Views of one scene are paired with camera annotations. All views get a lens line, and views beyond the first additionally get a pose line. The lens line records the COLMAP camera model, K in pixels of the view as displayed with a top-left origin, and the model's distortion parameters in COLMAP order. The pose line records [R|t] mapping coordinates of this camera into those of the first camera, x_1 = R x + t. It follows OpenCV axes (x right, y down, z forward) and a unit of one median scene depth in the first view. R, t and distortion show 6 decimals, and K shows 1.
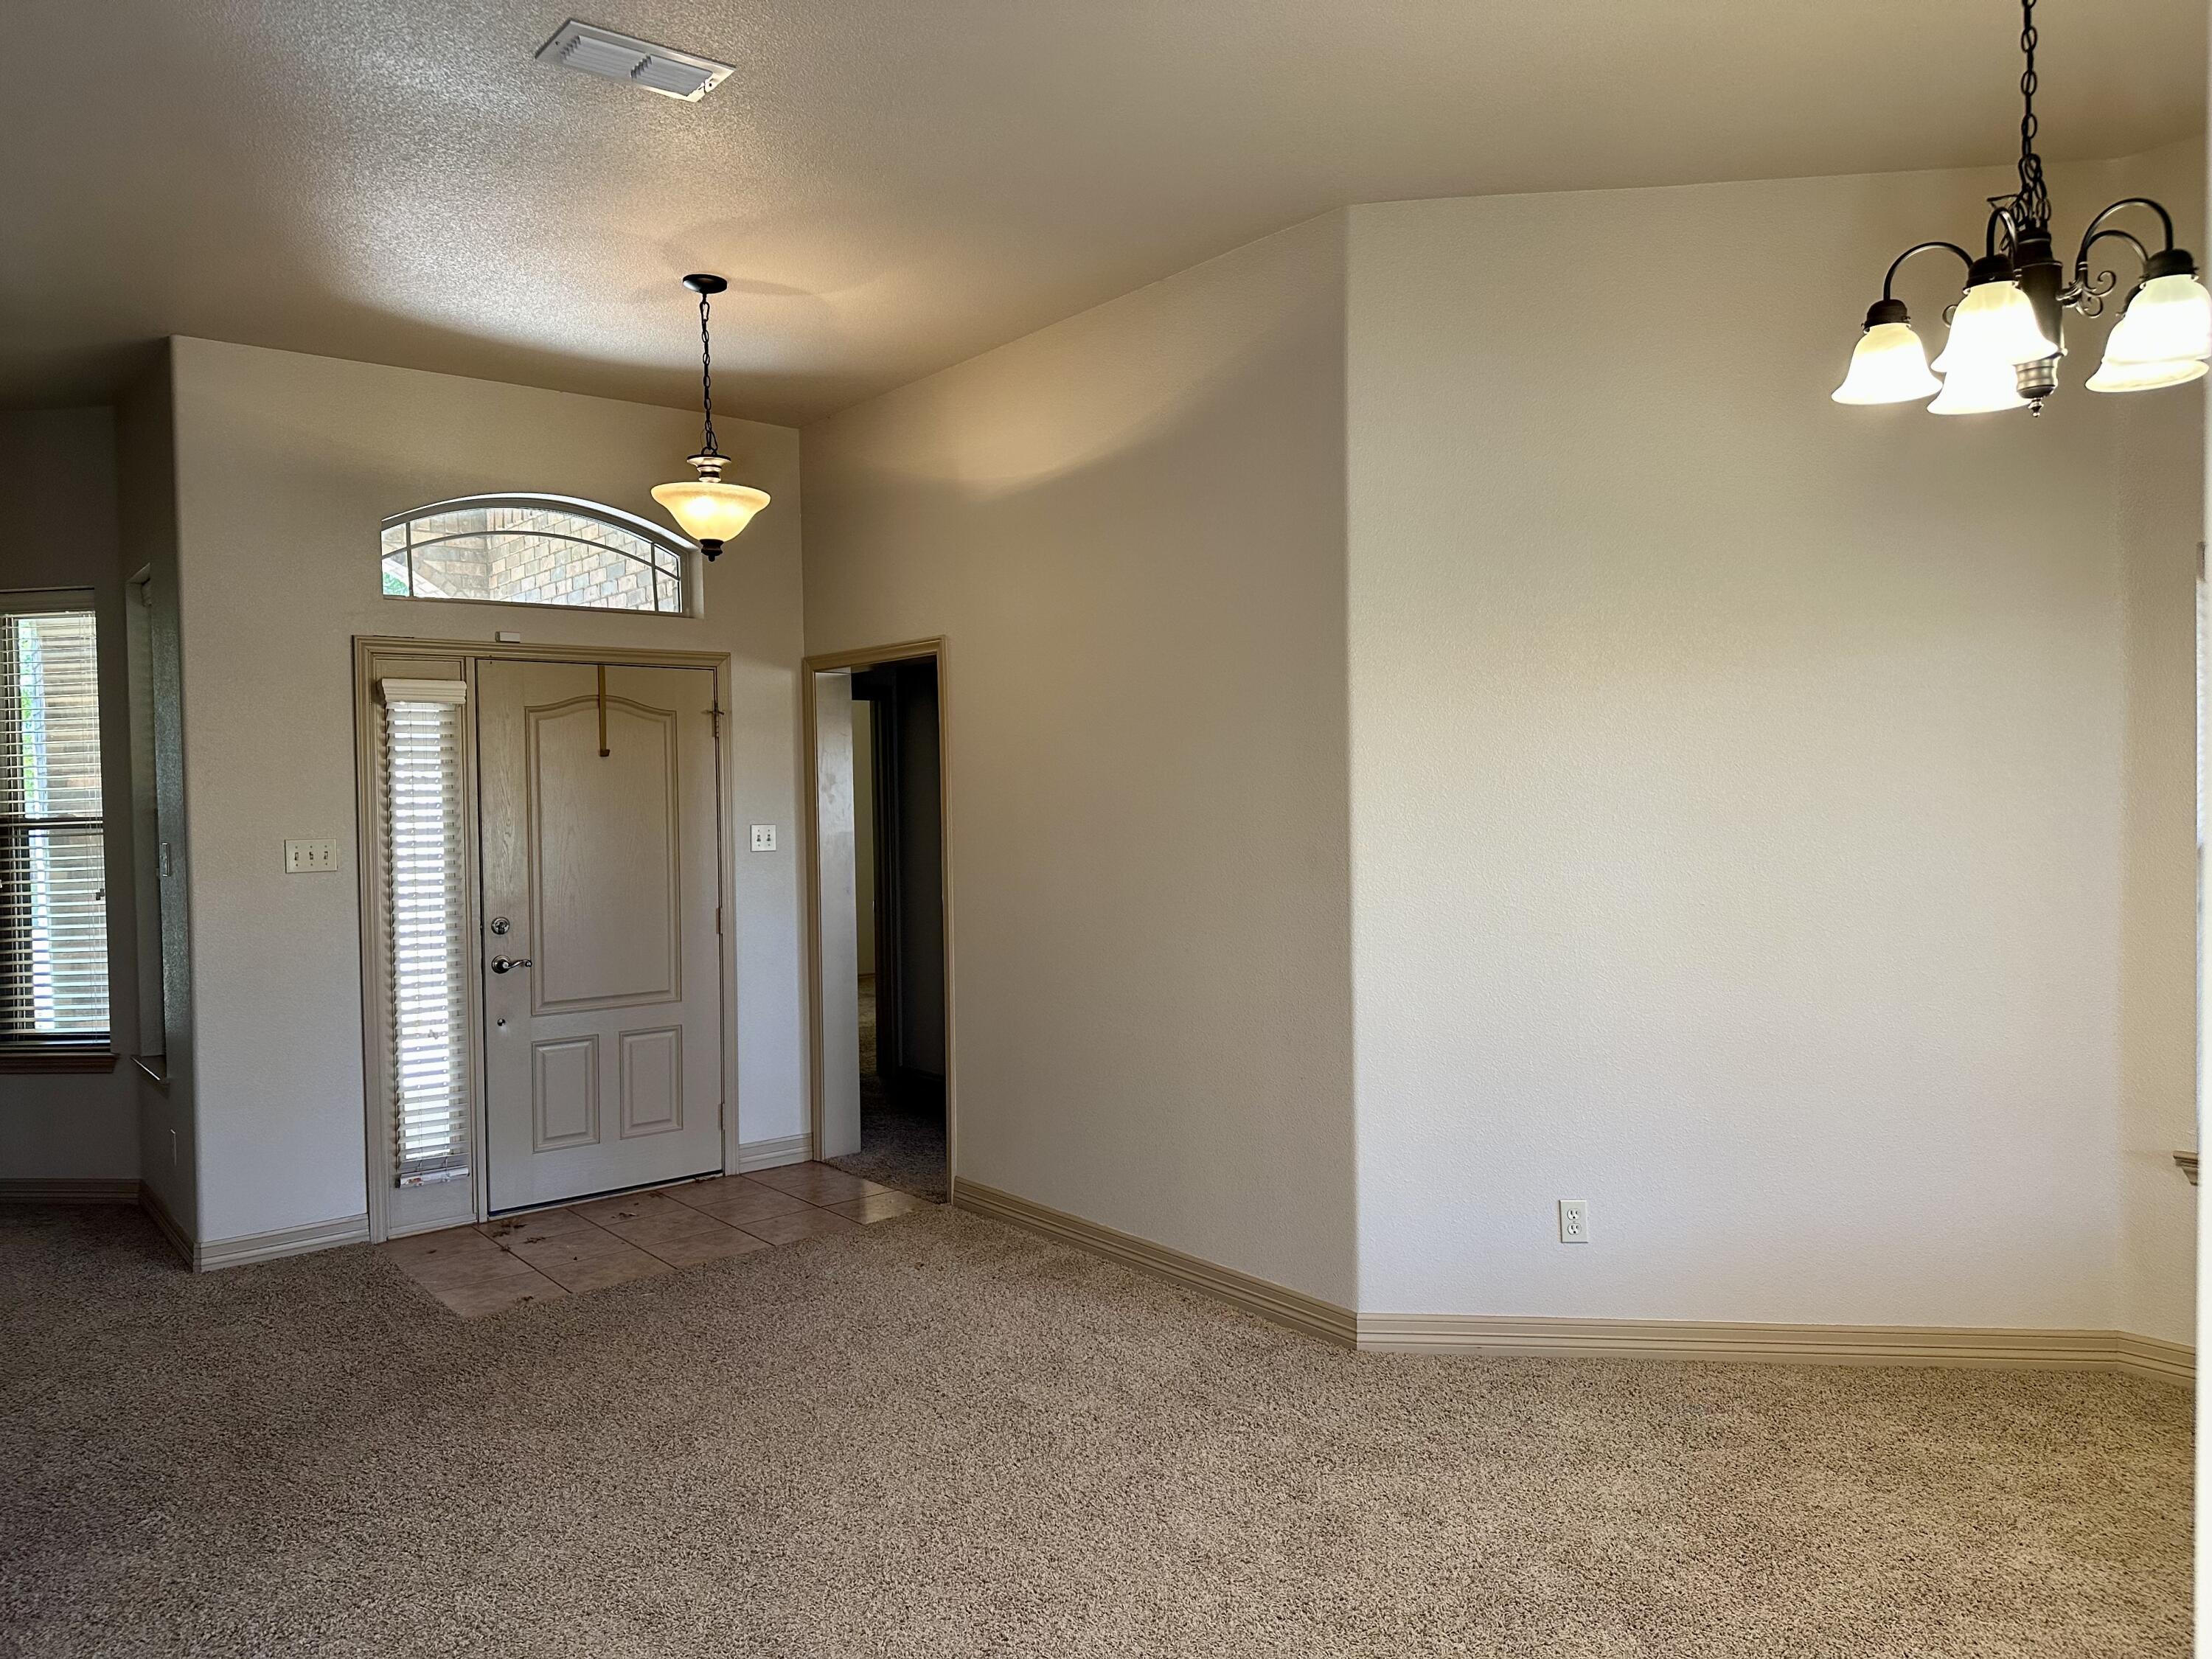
lens RADIAL K [[1538.4, 0, 1119.5], [0, 1538.4, 829.6], [0, 0, 1]] dist [0.056181, -0.057833]
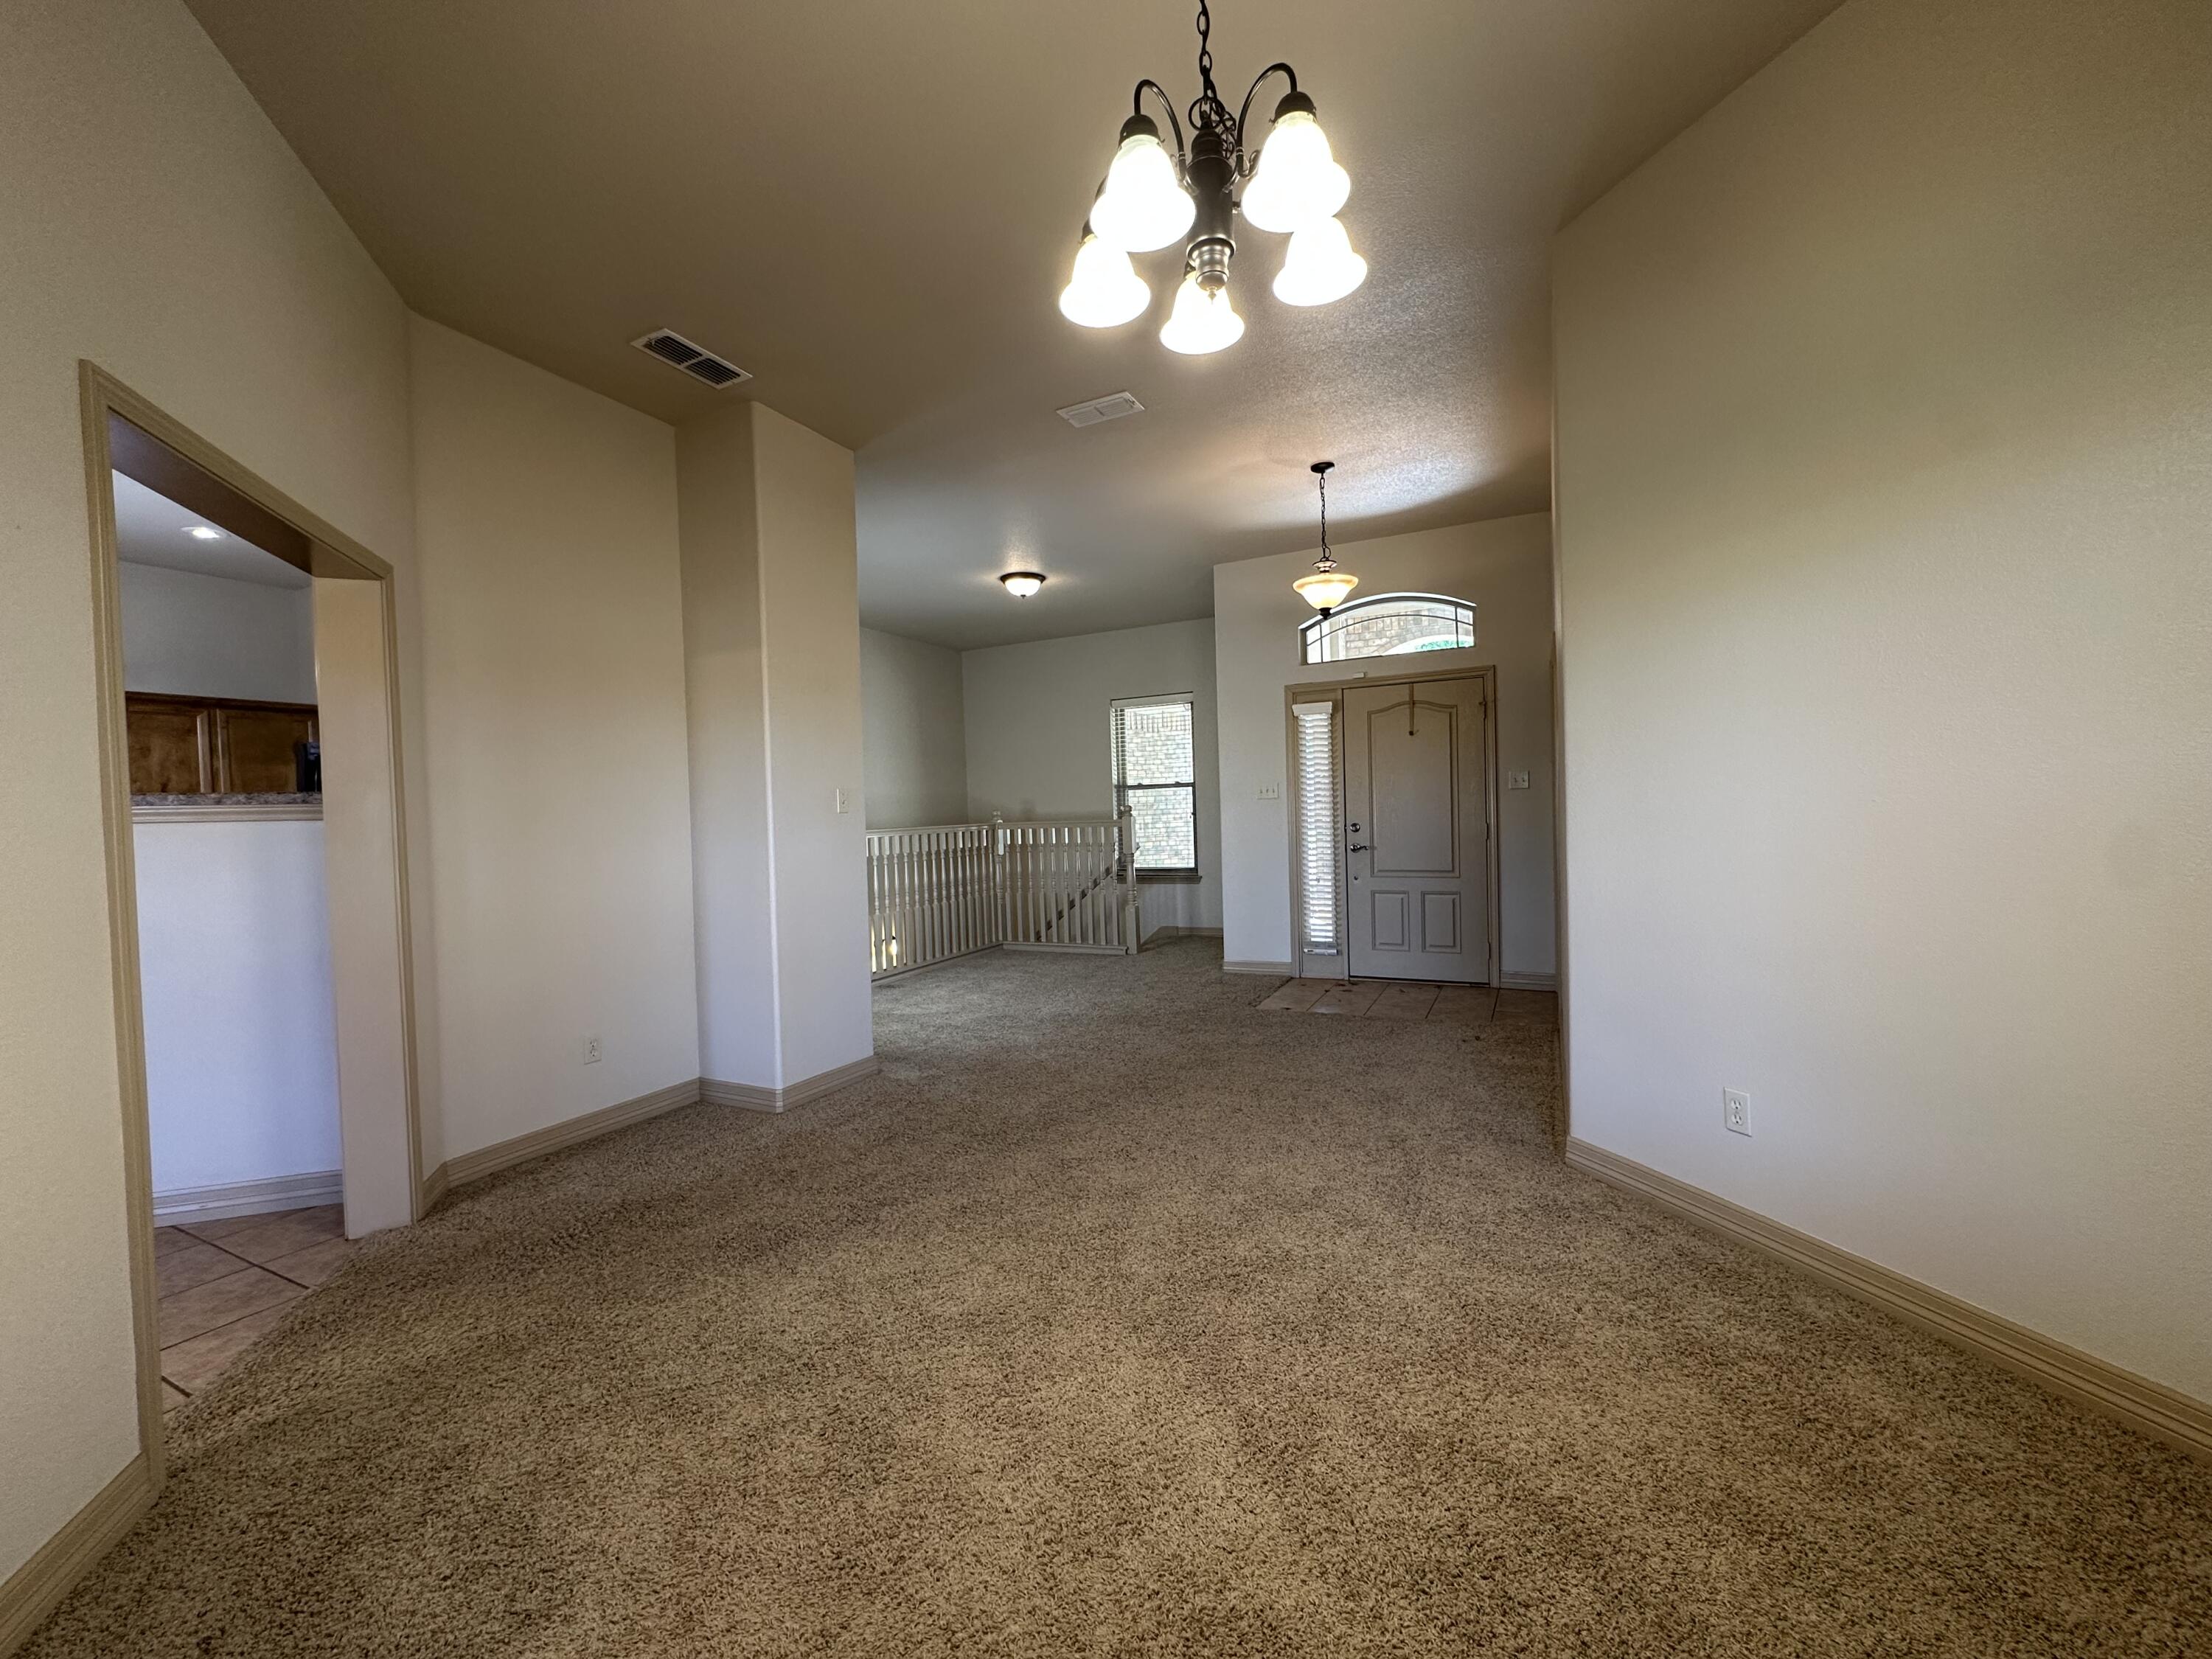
lens RADIAL K [[881.6, 0, 1106.0], [0, 881.6, 829.5], [0, 0, 1]] dist [-0.003705, -0.000389]
pose [[0.423581, 0.022781, -0.905572, 0.466576], [0.004506, 0.999618, 0.027255, 0.034178], [0.905847, -0.015625, 0.423317, 0.269655]]
